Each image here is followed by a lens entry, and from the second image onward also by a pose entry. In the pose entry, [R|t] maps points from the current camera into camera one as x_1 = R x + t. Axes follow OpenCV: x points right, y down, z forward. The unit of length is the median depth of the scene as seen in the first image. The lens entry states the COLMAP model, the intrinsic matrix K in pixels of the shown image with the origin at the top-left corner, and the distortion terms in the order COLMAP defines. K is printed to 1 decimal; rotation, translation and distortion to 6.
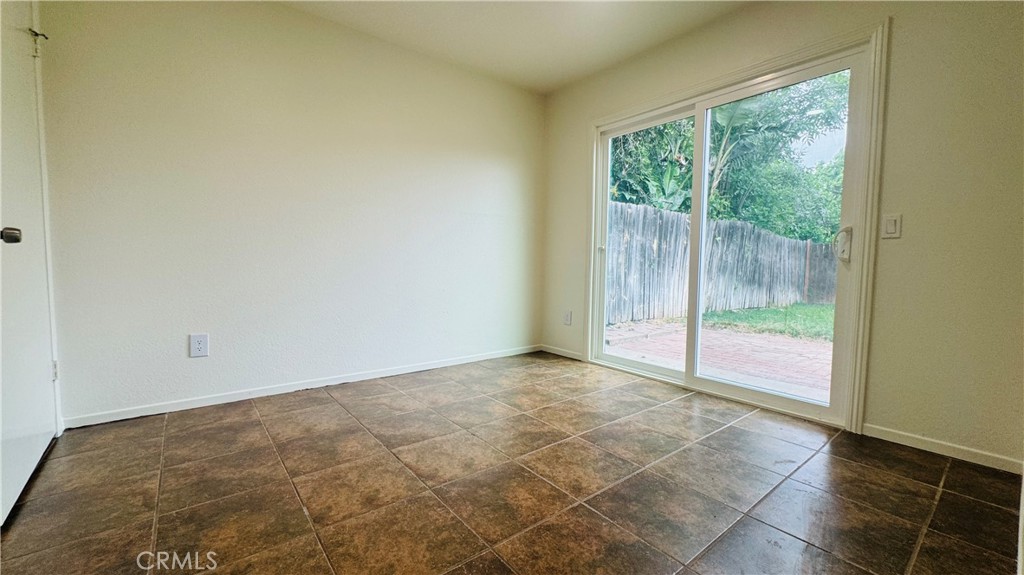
lens RADIAL K [[408.4, 0, 511.6], [0, 408.4, 284.7], [0, 0, 1]] dist [-0.001708, -0.000006]
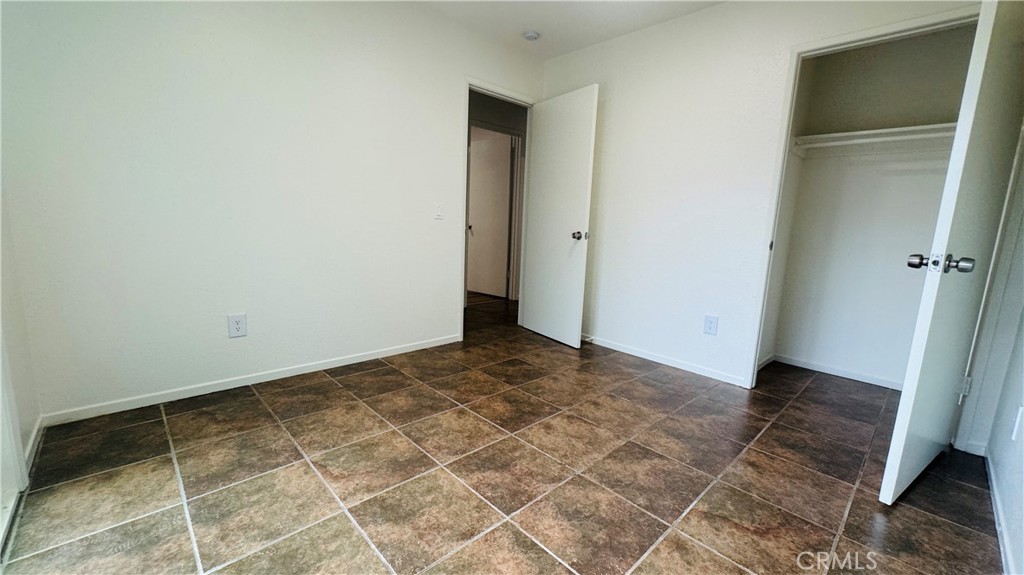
lens RADIAL K [[408.4, 0, 513.8], [0, 408.4, 292.1], [0, 0, 1]] dist [-0.001708, -0.000006]
pose [[-0.993905, -0.037561, -0.103640, 0.112524], [-0.059616, 0.973962, 0.218731, -0.166087], [0.092726, 0.223576, -0.970266, 1.789075]]
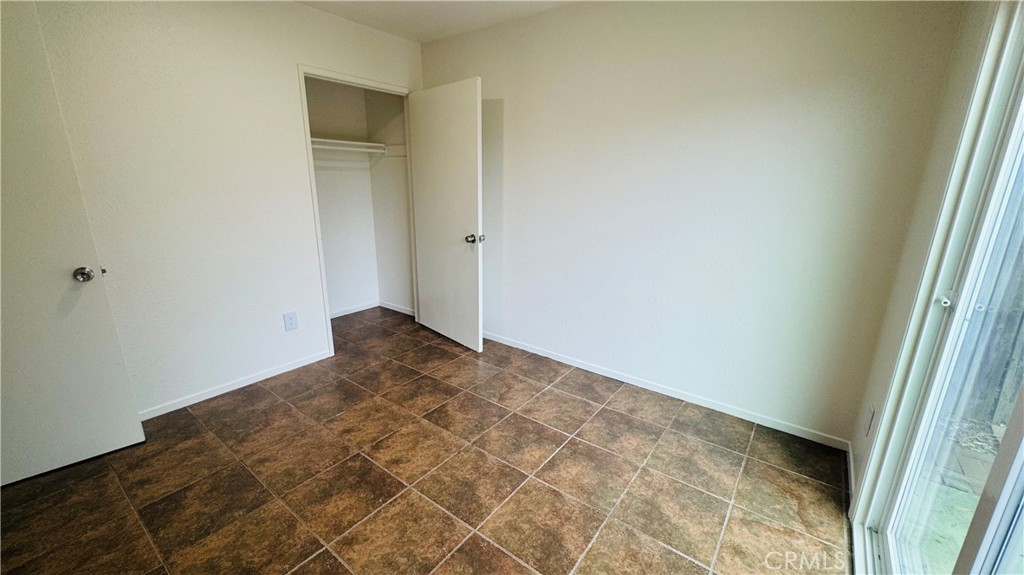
lens RADIAL K [[408.4, 0, 513.8], [0, 408.4, 290.4], [0, 0, 1]] dist [-0.001708, -0.000006]
pose [[0.254627, 0.246505, -0.935094, 0.834495], [-0.062680, 0.969139, 0.238412, -0.292732], [0.965006, -0.002095, 0.262220, 0.889860]]
